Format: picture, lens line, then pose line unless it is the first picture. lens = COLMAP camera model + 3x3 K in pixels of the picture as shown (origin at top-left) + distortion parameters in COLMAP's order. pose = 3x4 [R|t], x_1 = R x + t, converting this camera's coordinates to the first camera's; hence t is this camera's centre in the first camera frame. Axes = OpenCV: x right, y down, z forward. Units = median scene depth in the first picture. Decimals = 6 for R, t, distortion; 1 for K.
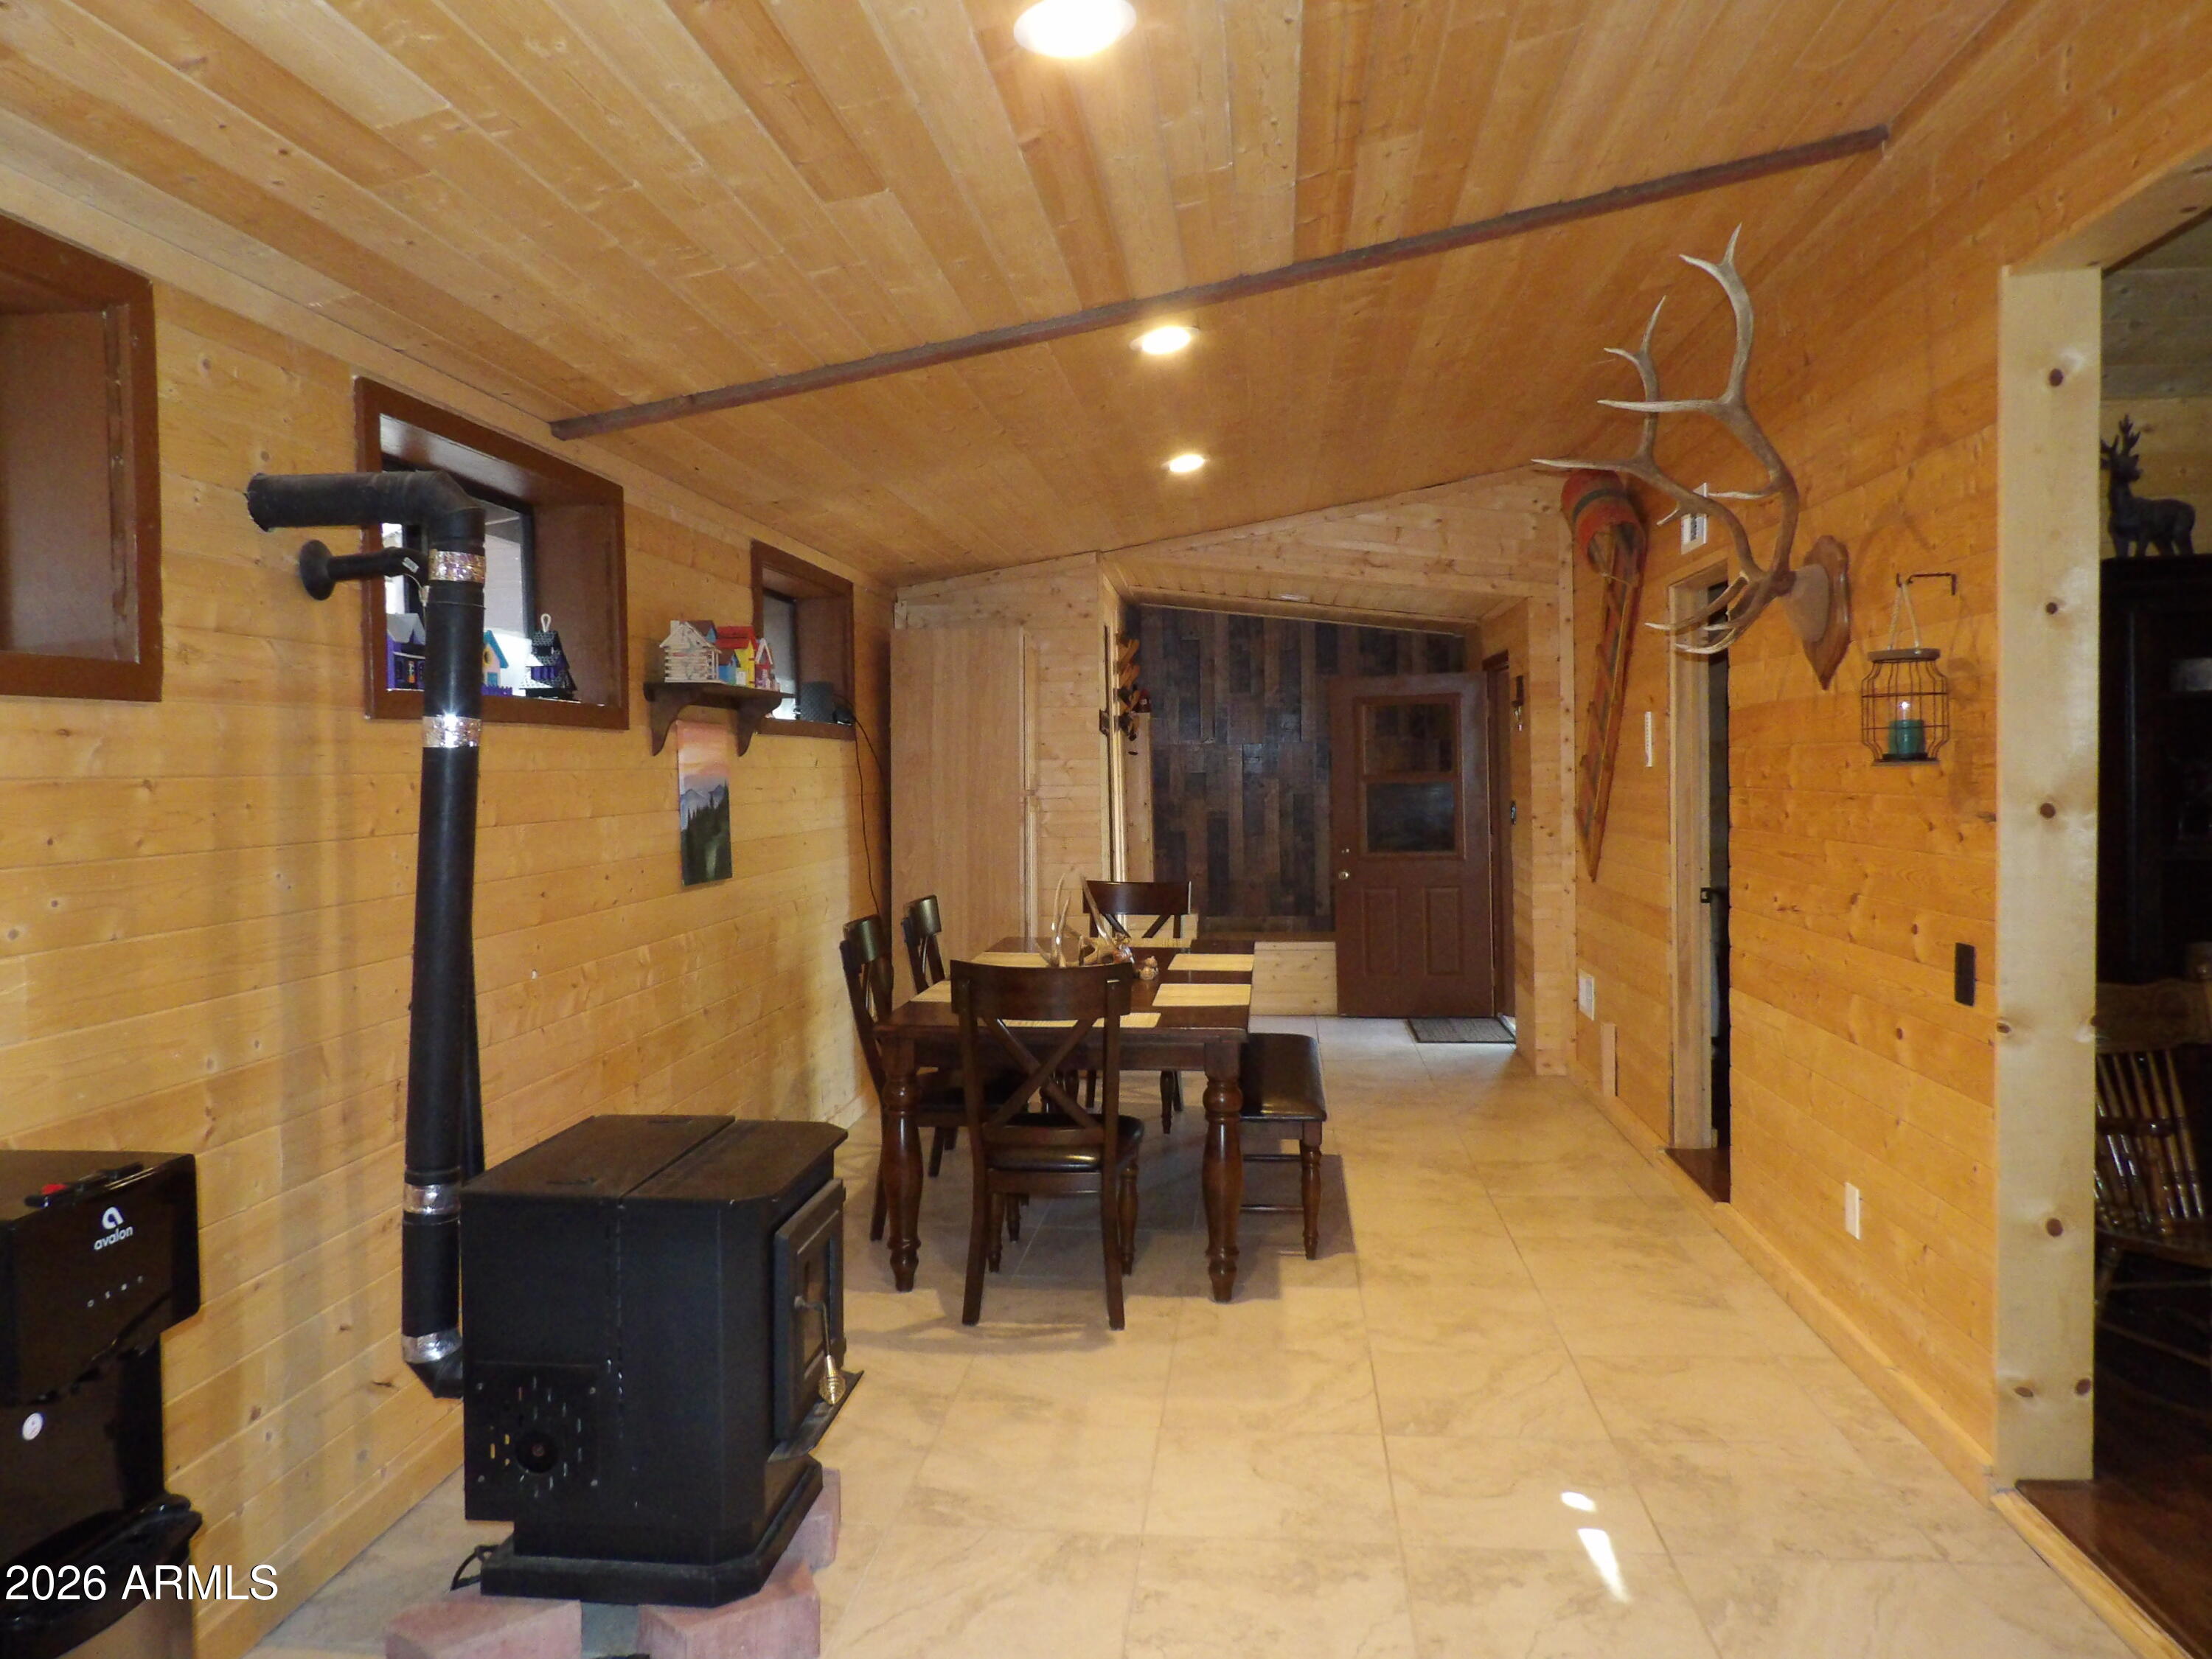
lens RADIAL K [[1586.2, 0, 1106.0], [0, 1586.2, 829.5], [0, 0, 1]] dist [-0.024493, -0.000215]
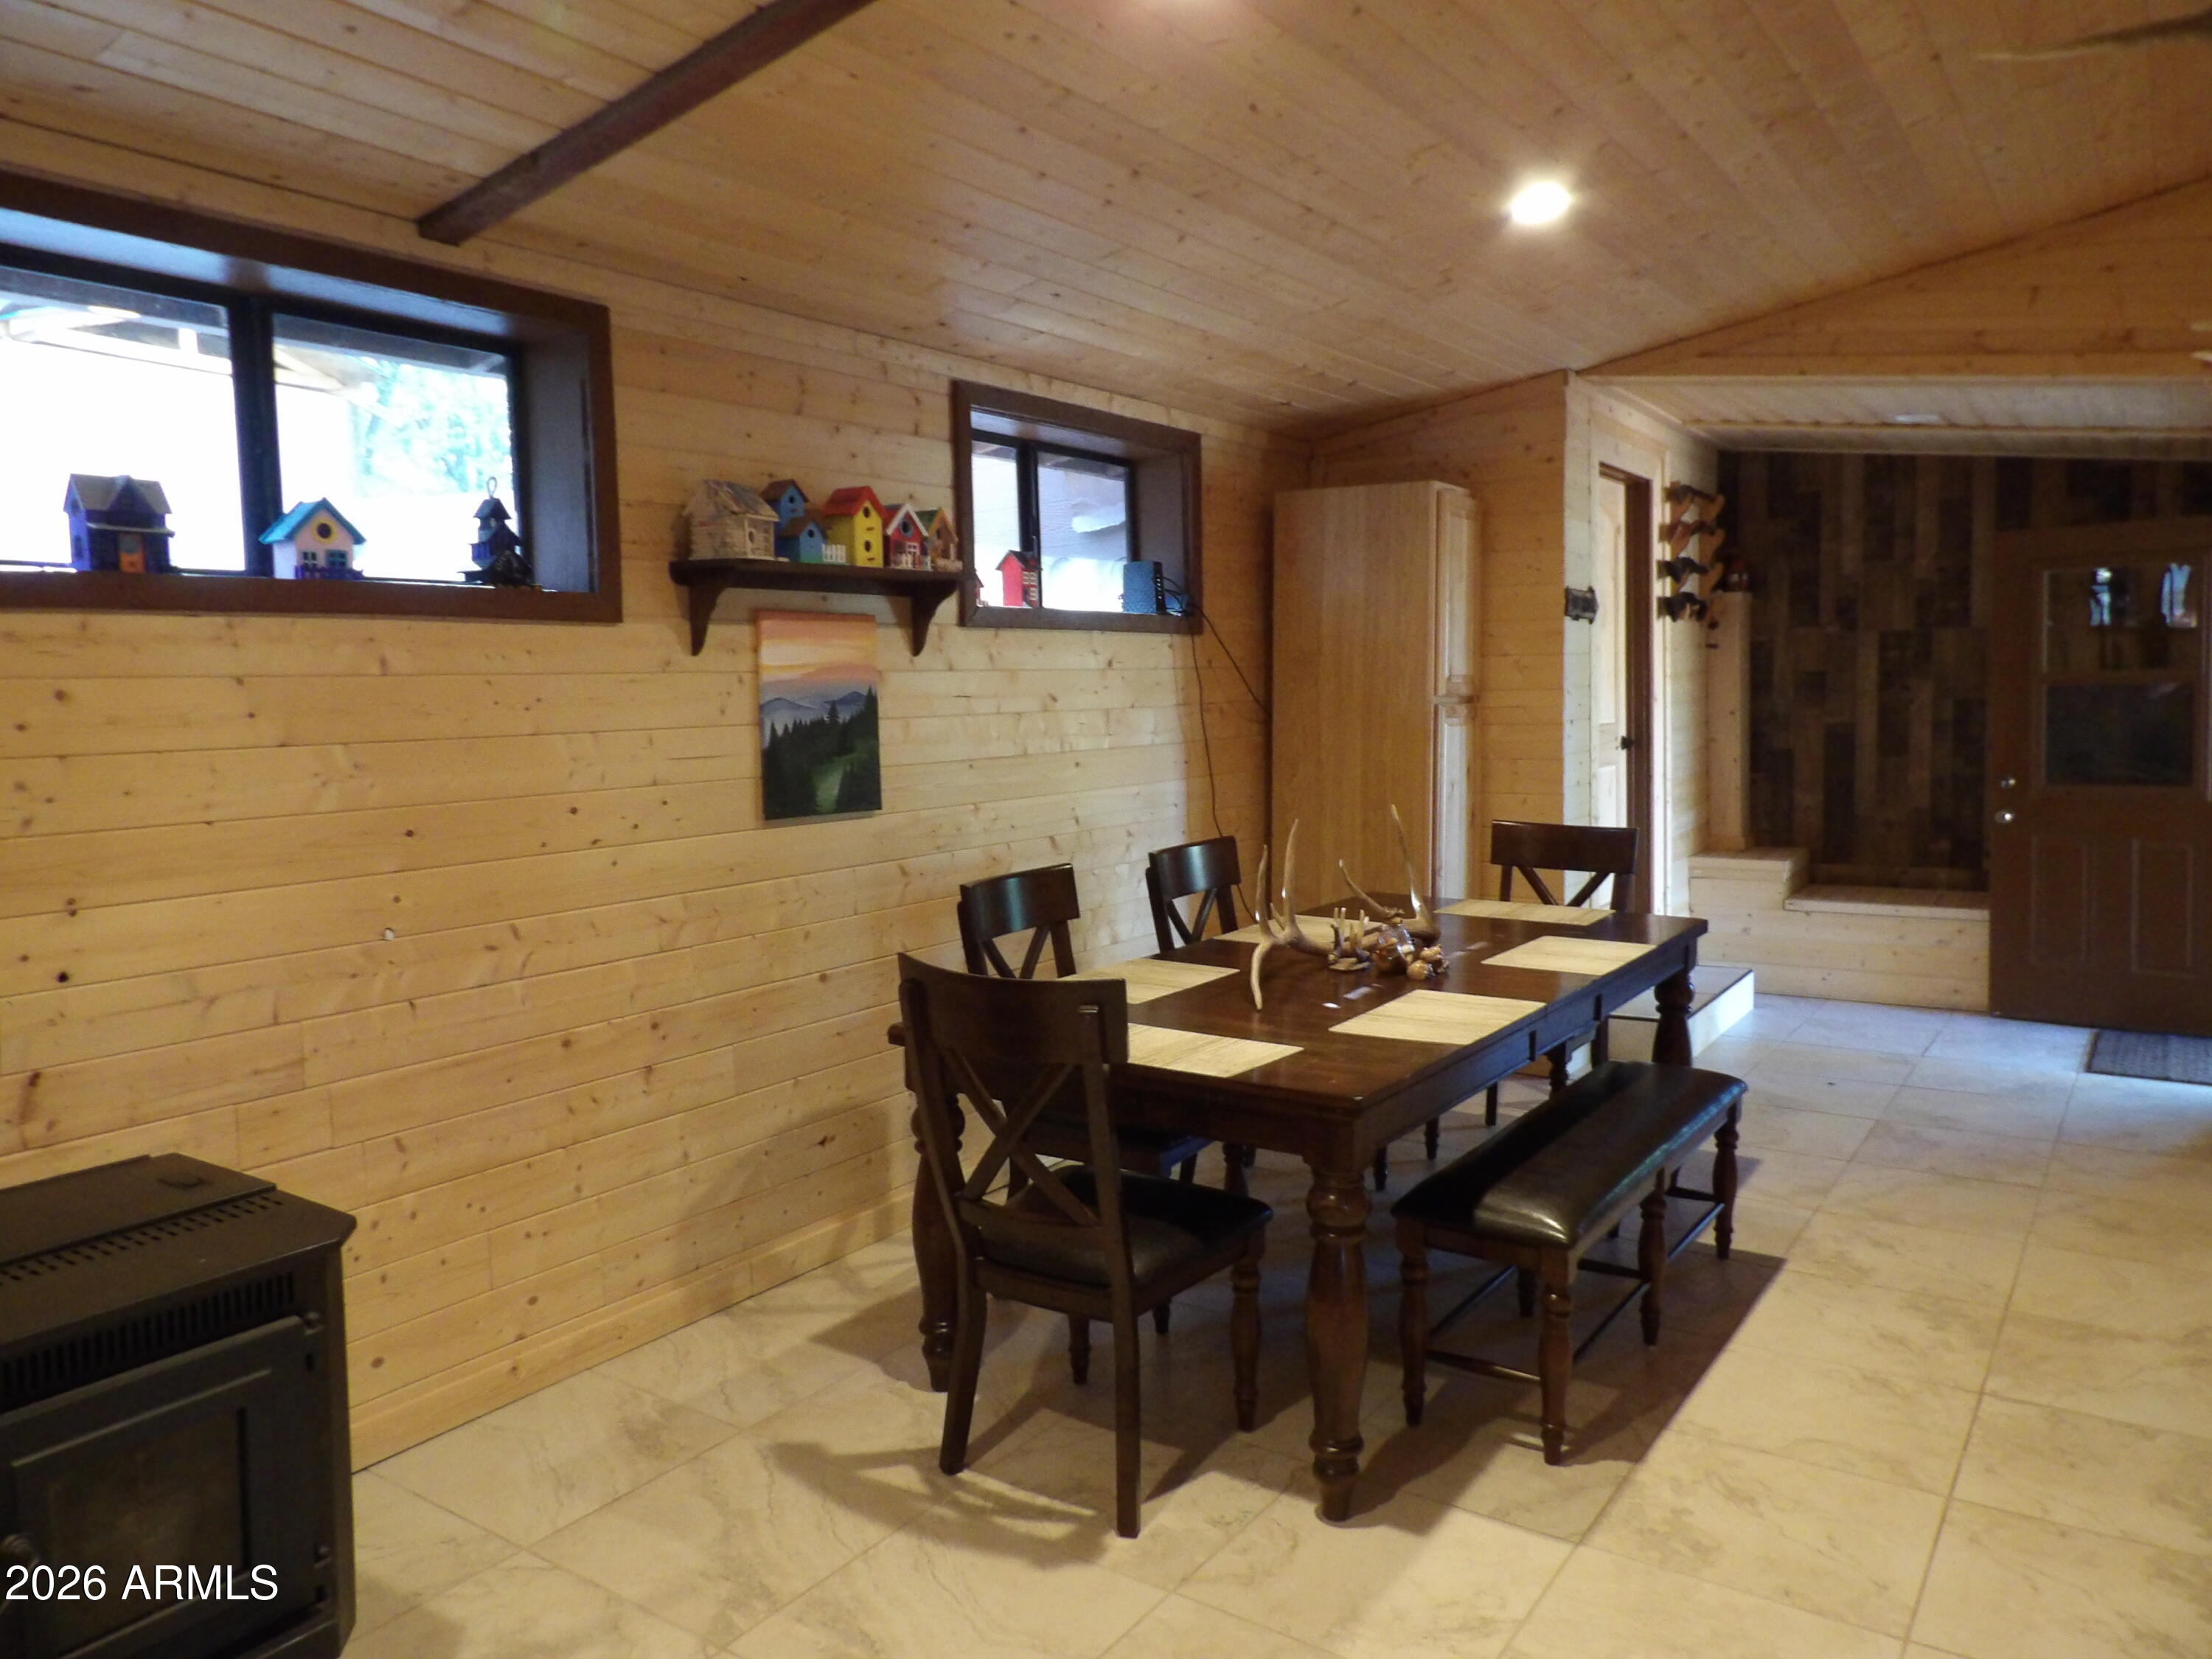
lens RADIAL K [[1577.6, 0, 1106.0], [0, 1577.6, 829.5], [0, 0, 1]] dist [0.004000, -0.003389]
pose [[0.878616, 0.043241, -0.475567, 0.239776], [-0.012491, 0.997632, 0.067632, -0.014352], [0.477365, -0.053482, 0.877076, 0.357422]]
